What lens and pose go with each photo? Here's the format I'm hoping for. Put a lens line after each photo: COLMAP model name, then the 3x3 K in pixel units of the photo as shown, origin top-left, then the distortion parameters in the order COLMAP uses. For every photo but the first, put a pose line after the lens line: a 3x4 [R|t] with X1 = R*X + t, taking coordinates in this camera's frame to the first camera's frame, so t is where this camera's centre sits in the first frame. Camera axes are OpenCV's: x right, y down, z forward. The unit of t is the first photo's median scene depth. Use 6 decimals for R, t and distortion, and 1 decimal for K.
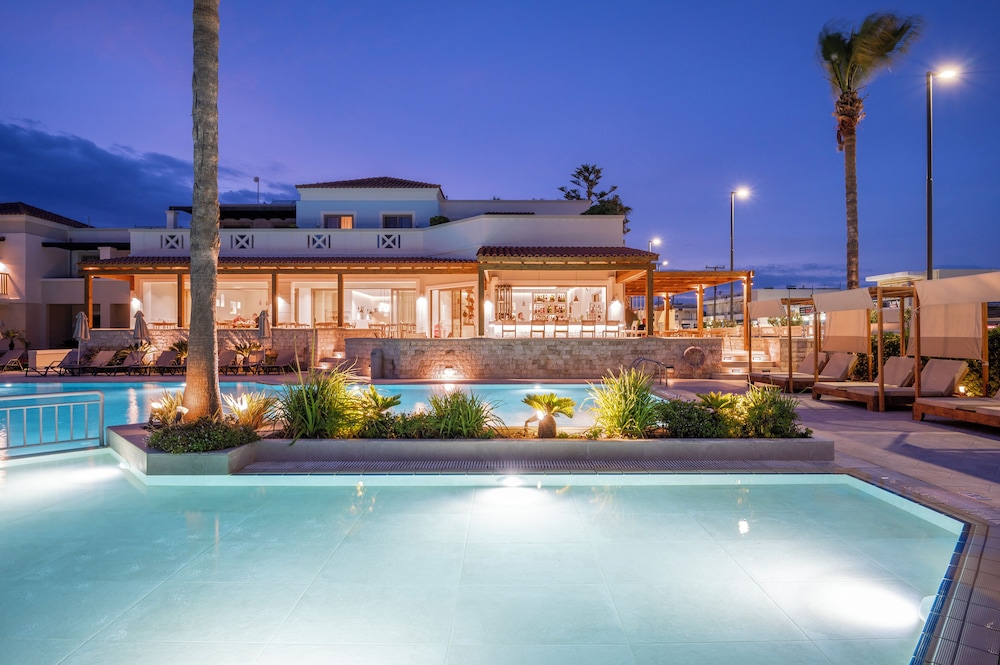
lens RADIAL K [[534.0, 0, 505.2], [0, 534.0, 333.2], [0, 0, 1]] dist [-0.004506, 0.001462]
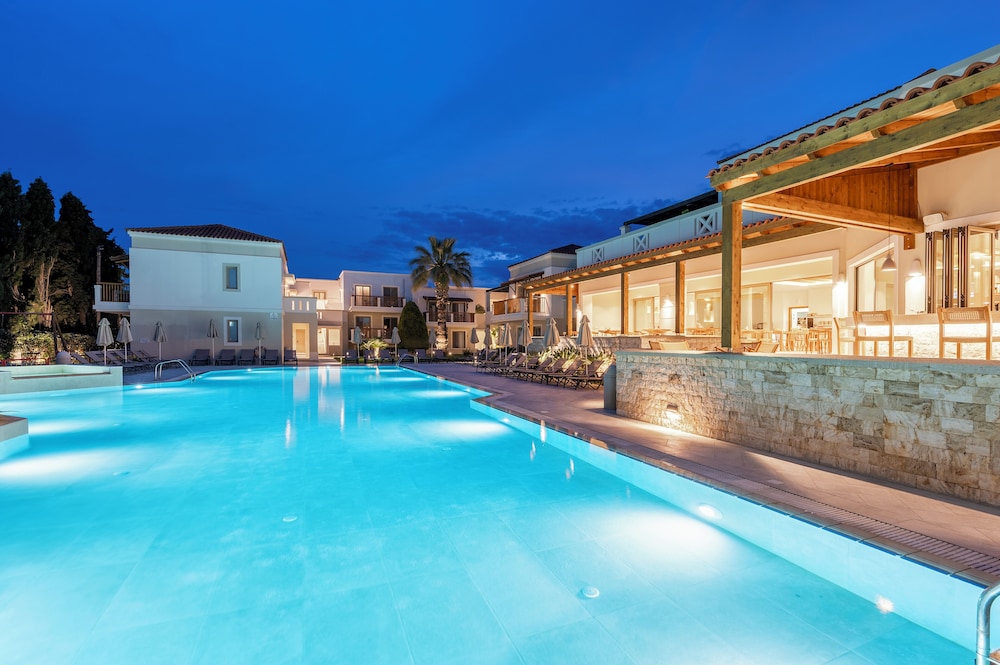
lens RADIAL K [[471.2, 0, 497.4], [0, 471.2, 350.8], [0, 0, 1]] dist [0.002070, -0.001189]
pose [[0.370468, 0.024779, -0.928515, 0.211045], [-0.006824, 0.999690, 0.023955, -0.001272], [0.928820, -0.002539, 0.370522, 0.533933]]
